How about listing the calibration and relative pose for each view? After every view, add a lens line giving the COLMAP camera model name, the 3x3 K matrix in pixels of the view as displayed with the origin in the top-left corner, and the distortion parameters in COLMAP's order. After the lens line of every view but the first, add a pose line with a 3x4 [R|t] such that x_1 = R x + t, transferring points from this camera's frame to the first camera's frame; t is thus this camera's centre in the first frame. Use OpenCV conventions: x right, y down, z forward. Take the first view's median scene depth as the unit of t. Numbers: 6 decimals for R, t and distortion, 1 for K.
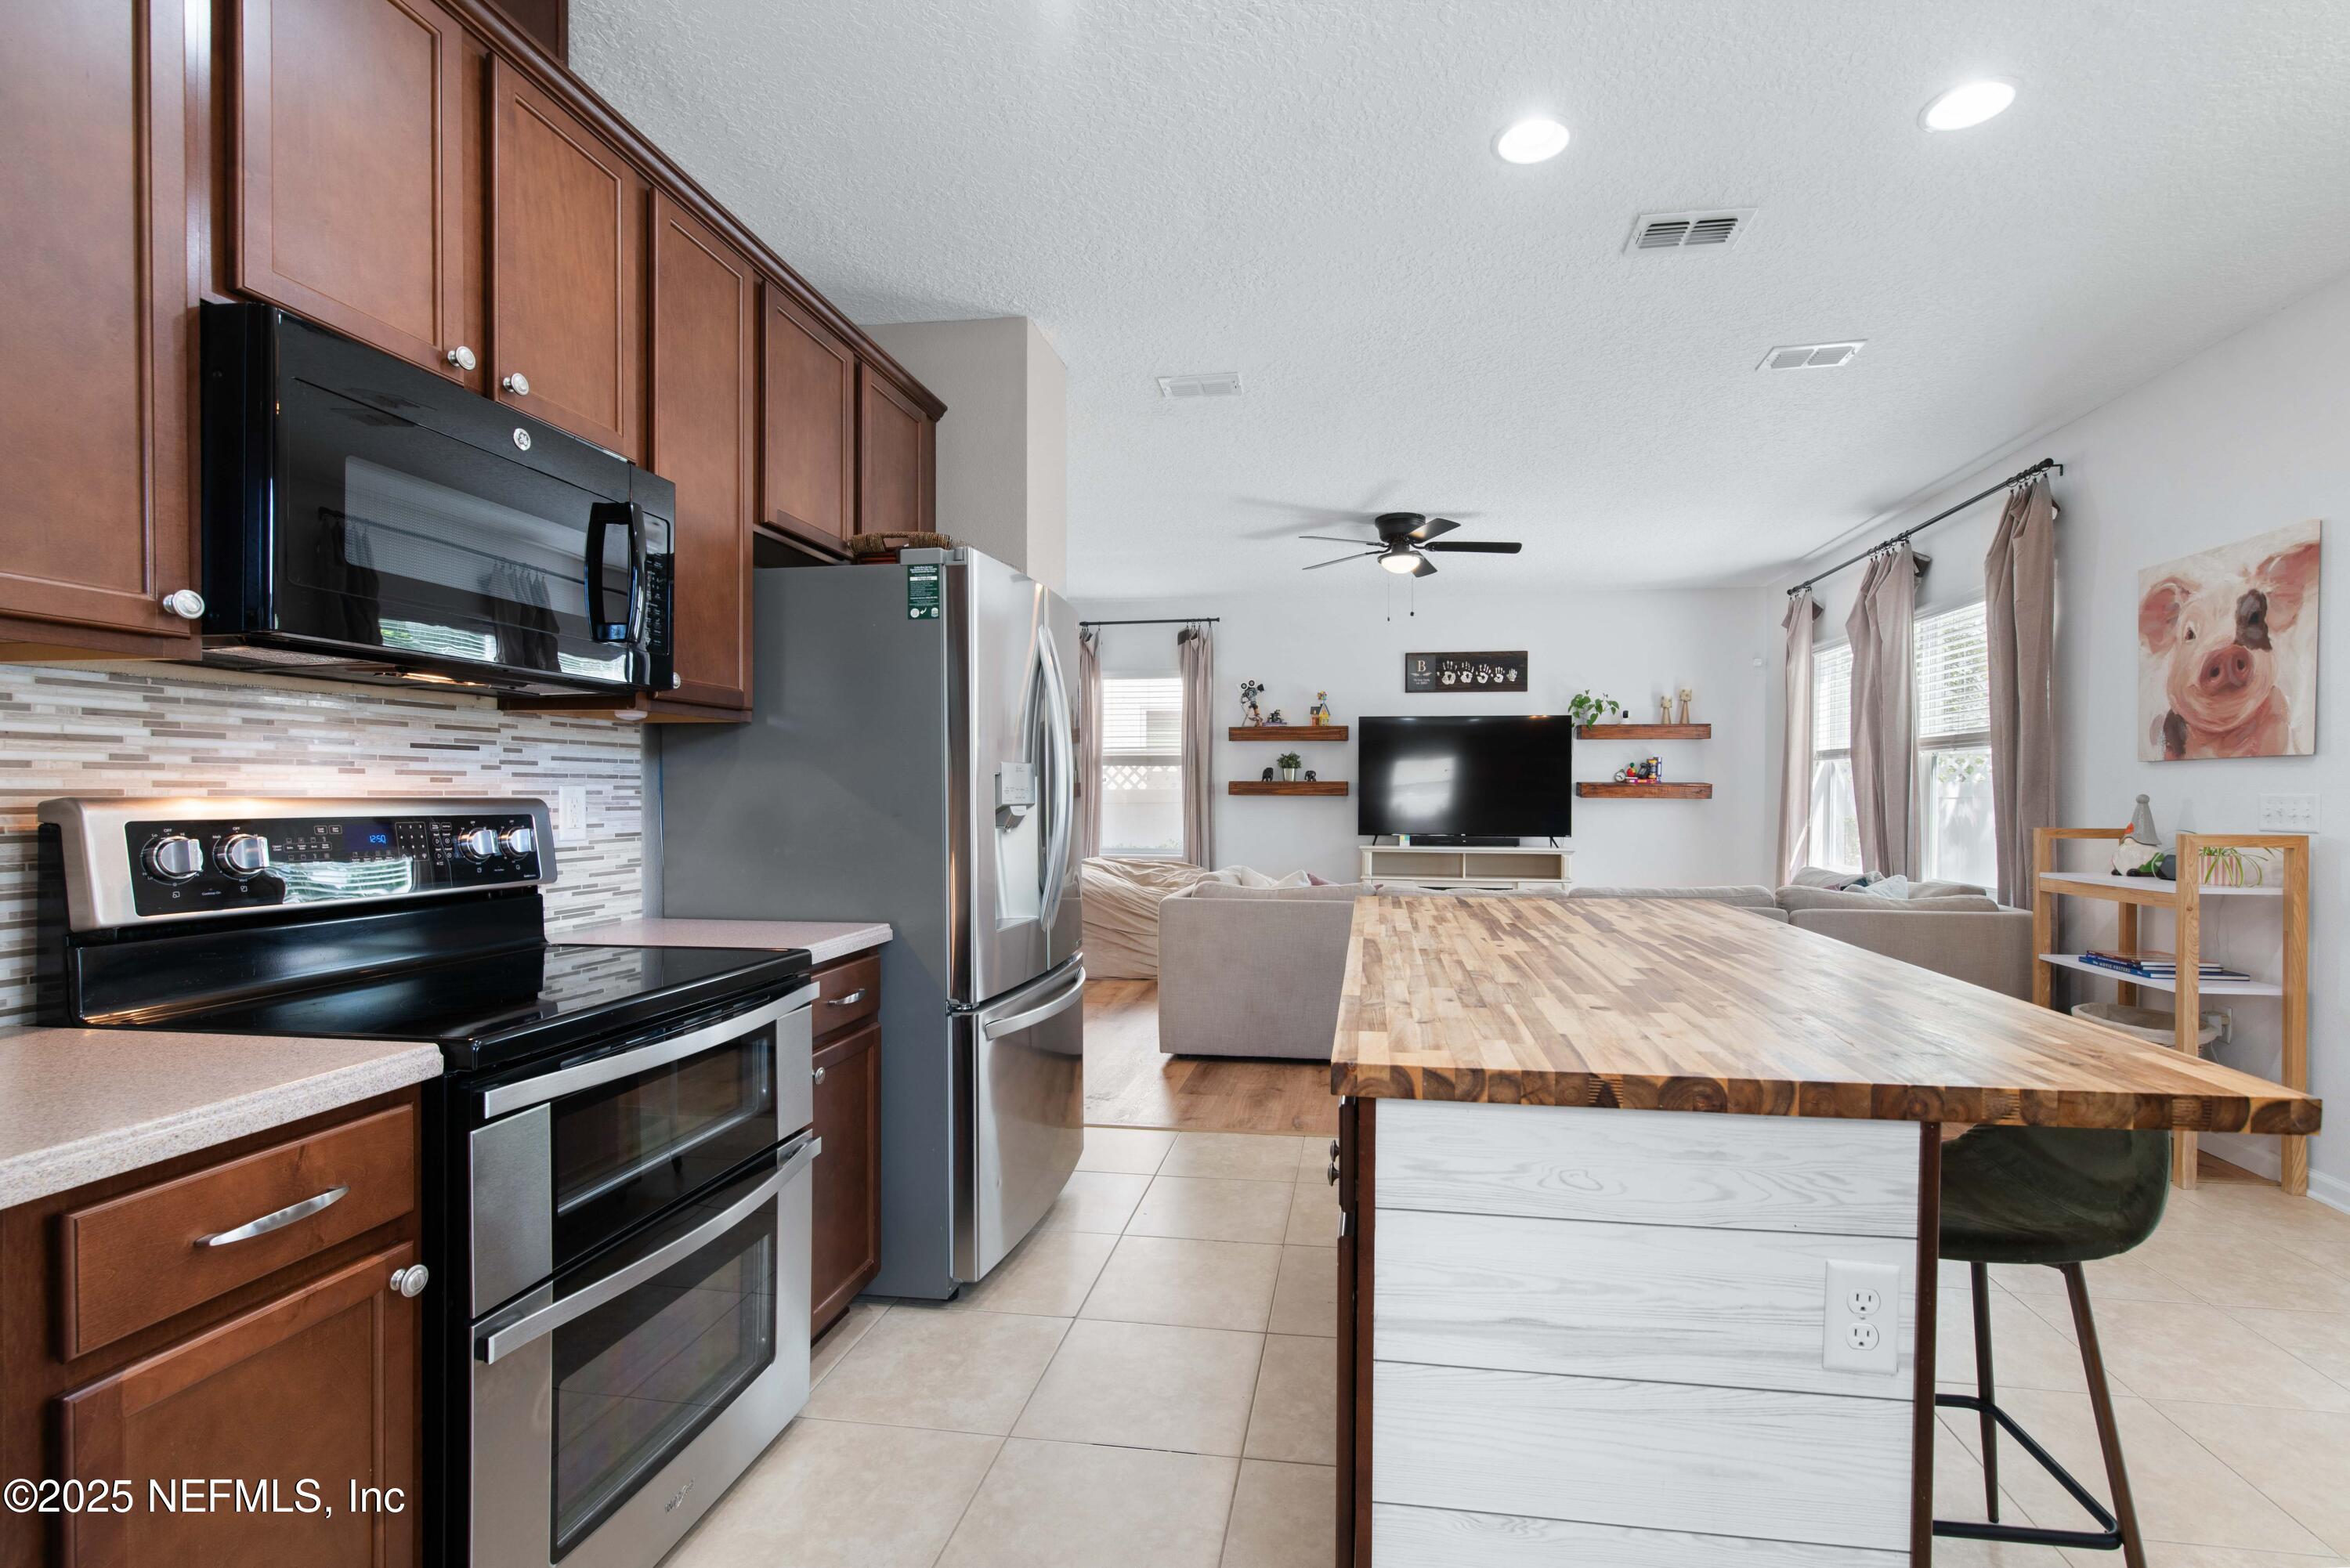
lens RADIAL K [[1035.3, 0, 1218.1], [0, 1035.3, 786.3], [0, 0, 1]] dist [-0.001453, -0.000075]
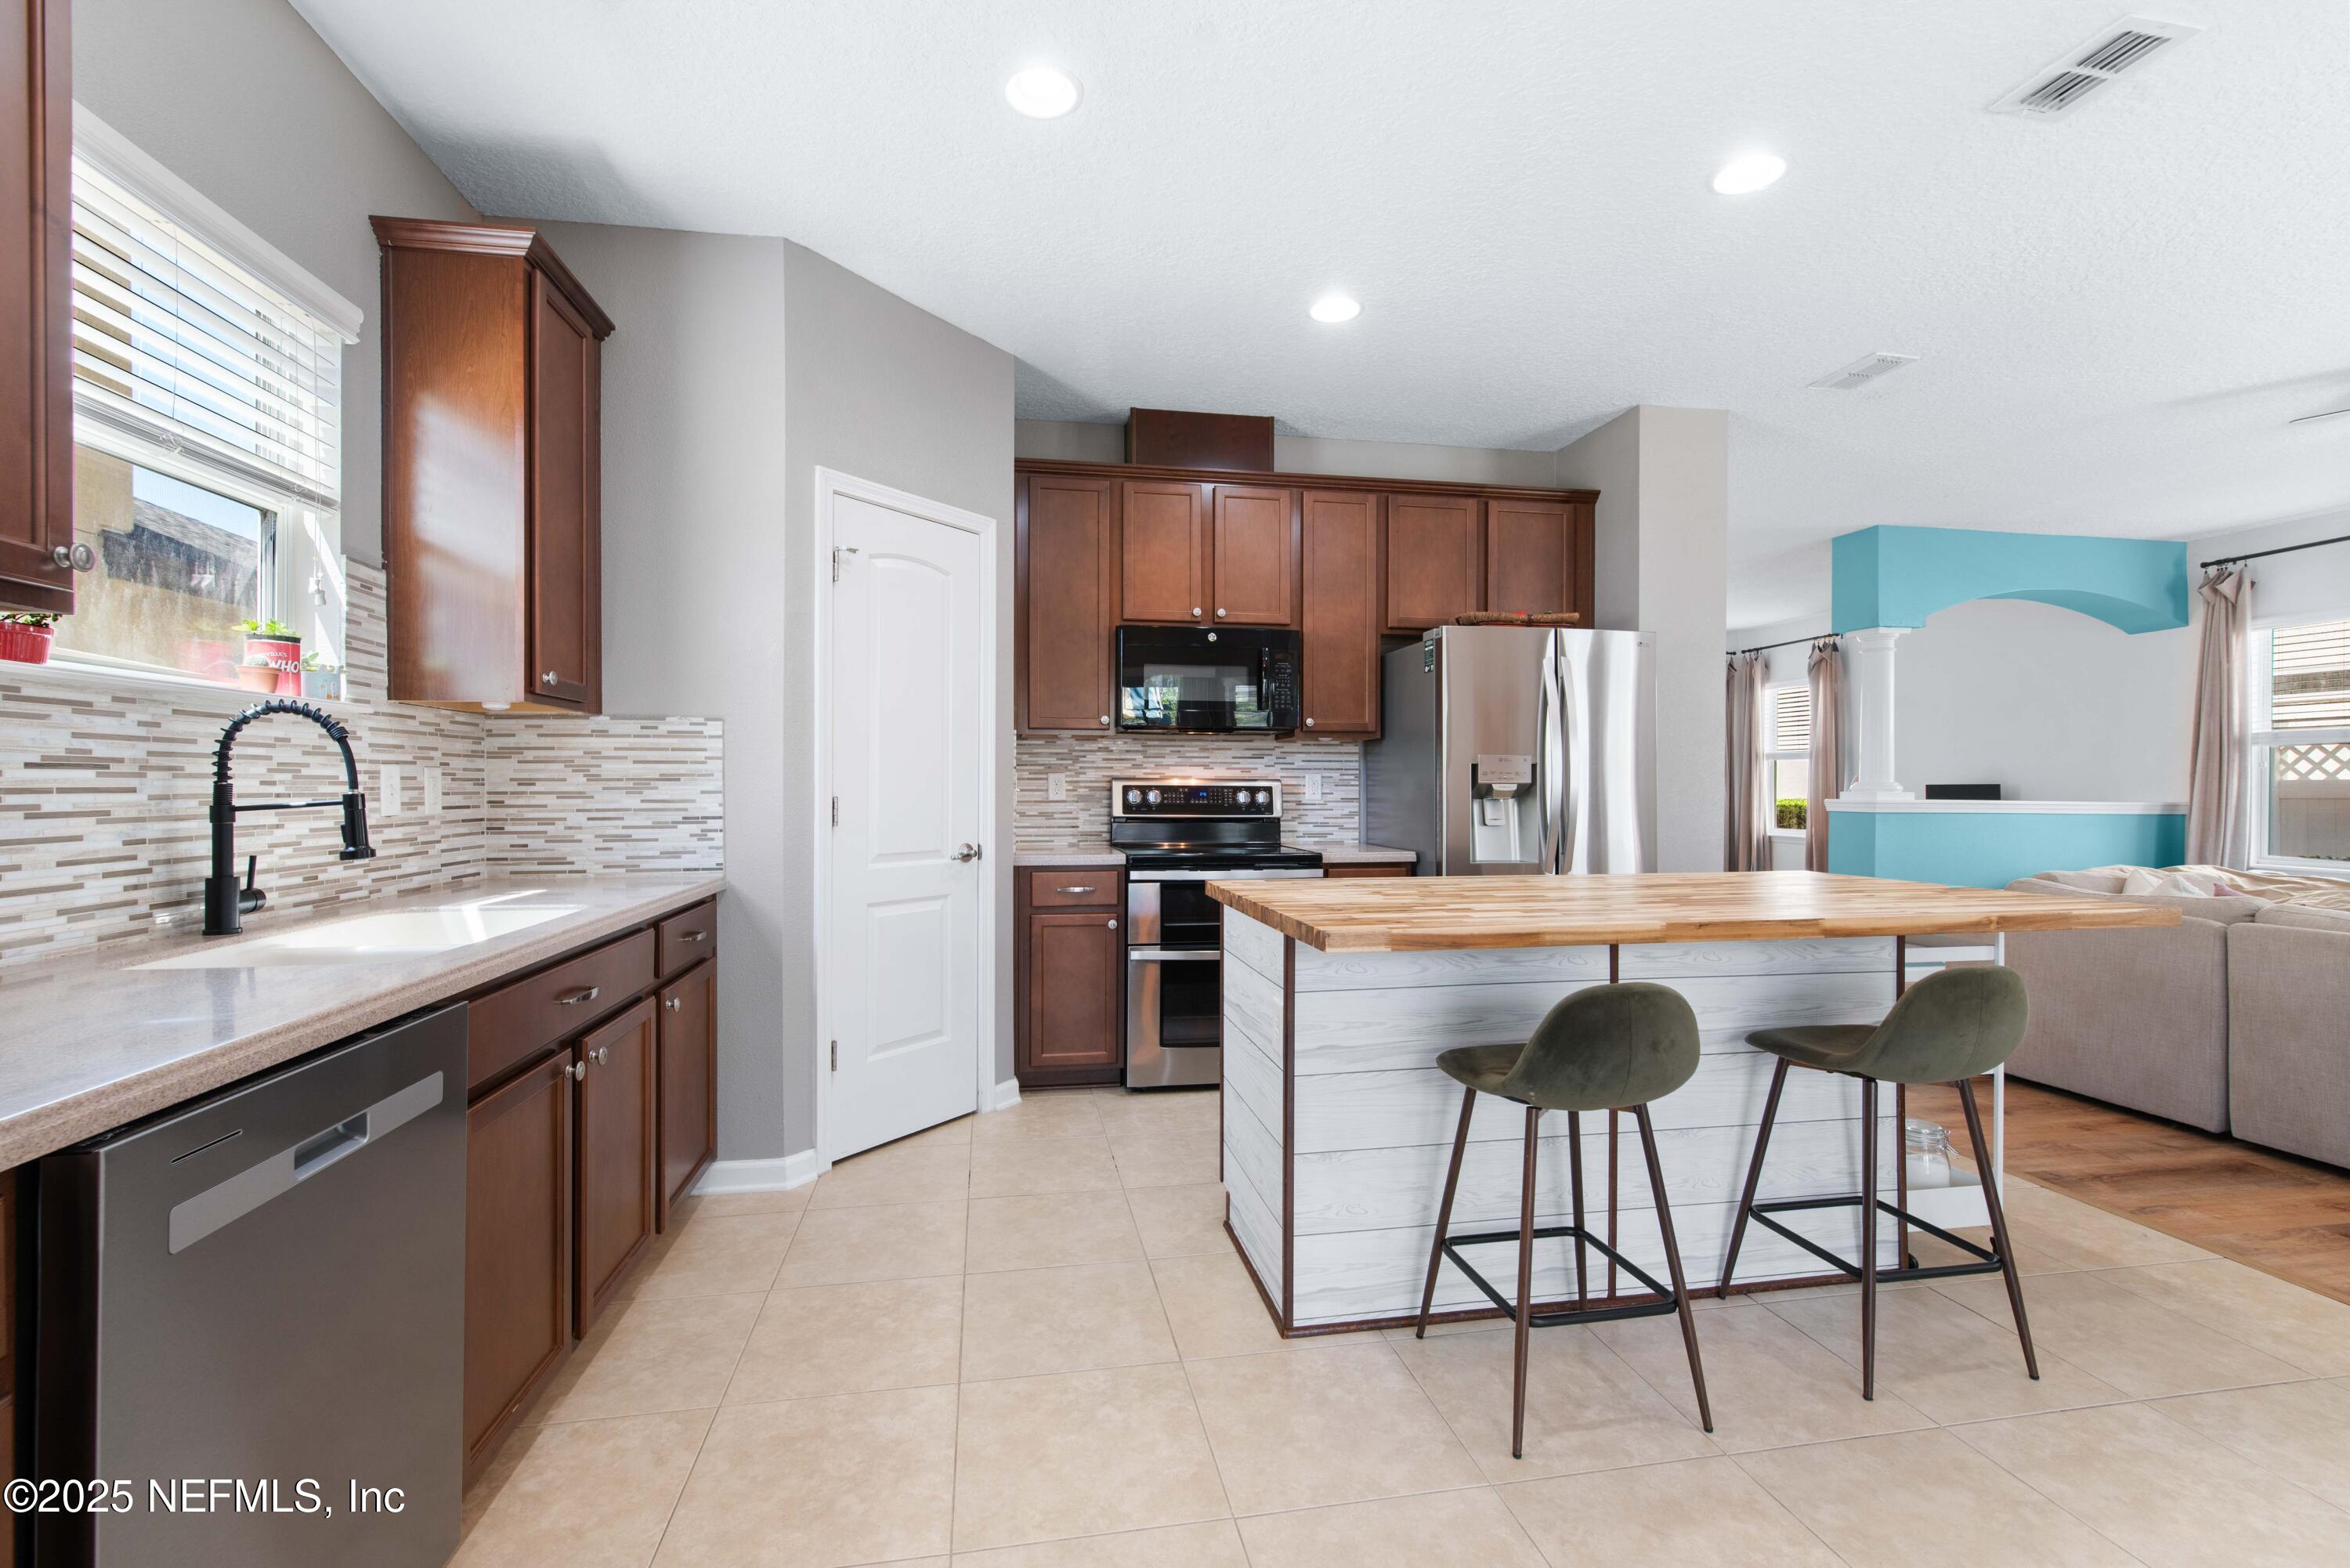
lens RADIAL K [[1006.9, 0, 1168.1], [0, 1006.9, 787.1], [0, 0, 1]] dist [-0.000315, 0.000131]
pose [[0.320620, -0.001730, -0.947206, 0.355917], [0.004540, 0.999990, -0.000289, 0.007505], [0.947197, -0.004207, 0.320624, 0.022266]]
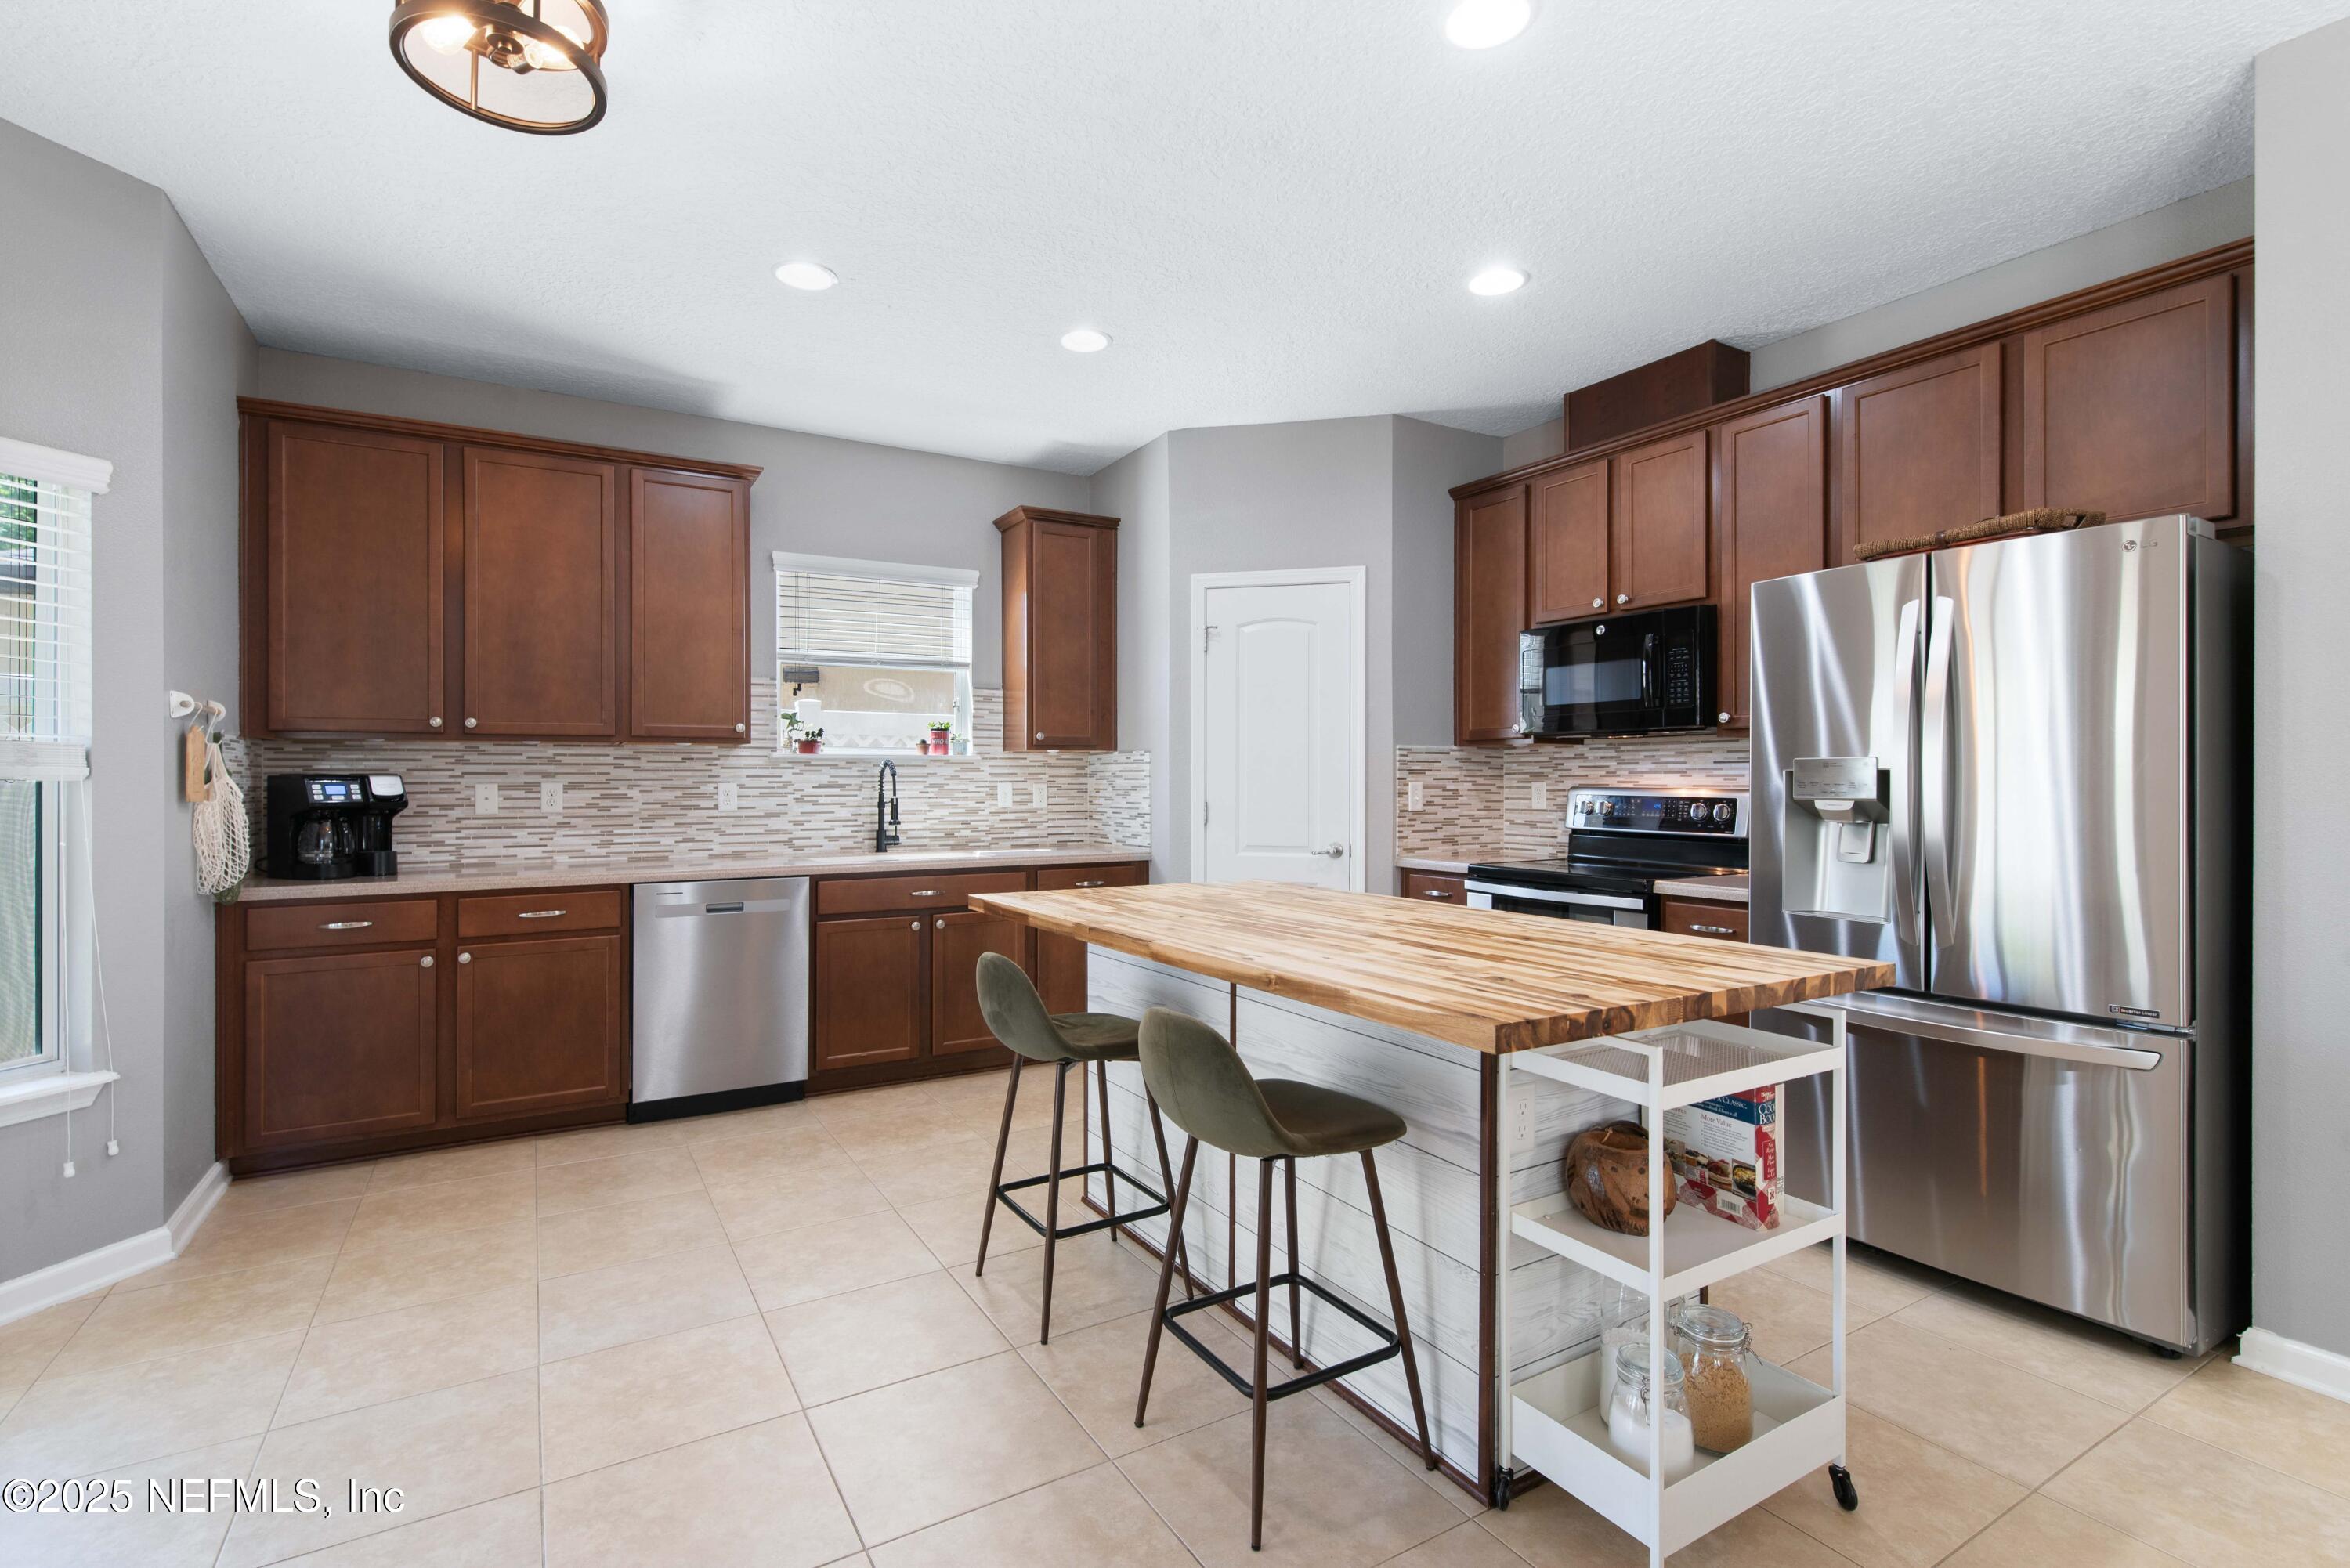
lens RADIAL K [[1077.7, 0, 1162.5], [0, 1077.7, 776.3], [0, 0, 1]] dist [-0.000108, 0.000030]
pose [[-0.775141, -0.005931, -0.631761, 0.338962], [0.000235, 0.999953, -0.009676, 0.001979], [0.631788, -0.007648, -0.775103, 0.482788]]
